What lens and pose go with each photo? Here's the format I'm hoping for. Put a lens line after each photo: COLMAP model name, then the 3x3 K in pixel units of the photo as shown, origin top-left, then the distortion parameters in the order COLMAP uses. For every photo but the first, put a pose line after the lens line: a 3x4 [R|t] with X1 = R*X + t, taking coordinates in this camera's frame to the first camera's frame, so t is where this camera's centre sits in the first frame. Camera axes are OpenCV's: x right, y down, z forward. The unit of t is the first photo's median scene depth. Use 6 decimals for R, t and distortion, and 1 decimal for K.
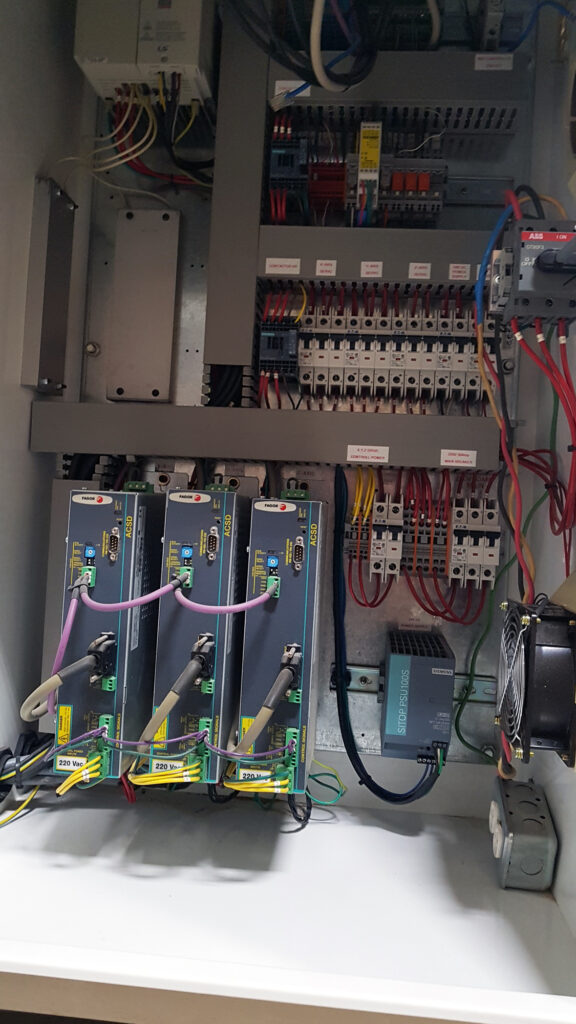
lens RADIAL K [[807.1, 0, 293.9], [0, 807.1, 498.1], [0, 0, 1]] dist [-0.009589, -0.001256]
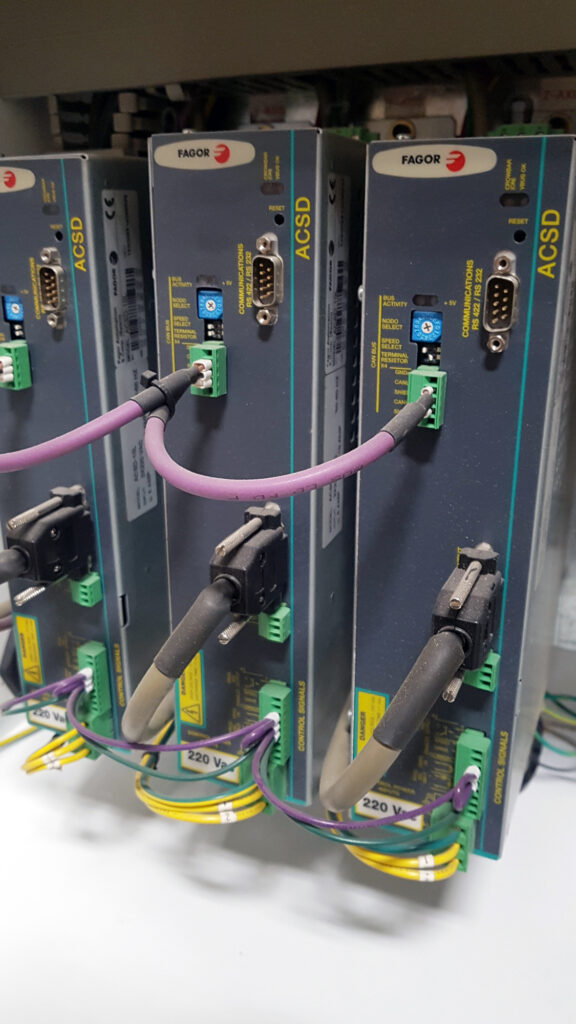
lens RADIAL K [[807.1, 0, 293.9], [0, 807.1, 498.1], [0, 0, 1]] dist [-0.009589, -0.001256]
pose [[0.945714, 0.053926, -0.320496, 0.030974], [0.060069, 0.940146, 0.335437, 0.022038], [0.319401, -0.336479, 0.885869, 0.532606]]
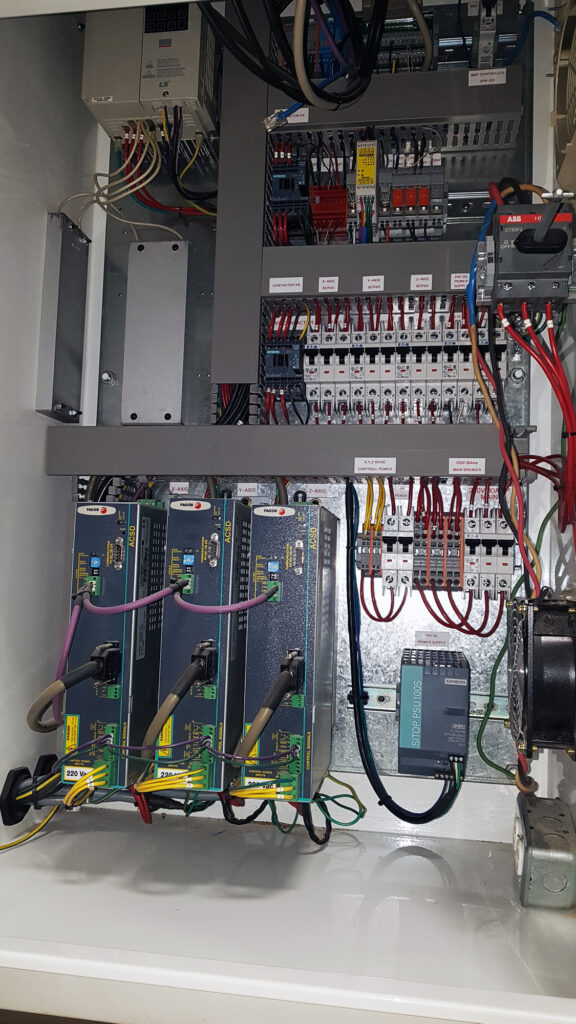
lens RADIAL K [[805.9, 0, 288.0], [0, 805.9, 512.0], [0, 0, 1]] dist [-0.008258, -0.009175]
pose [[0.996939, -0.029233, -0.072517, 0.055119], [0.024953, 0.997932, -0.059246, 0.059528], [0.074099, 0.057255, 0.995606, 0.004806]]
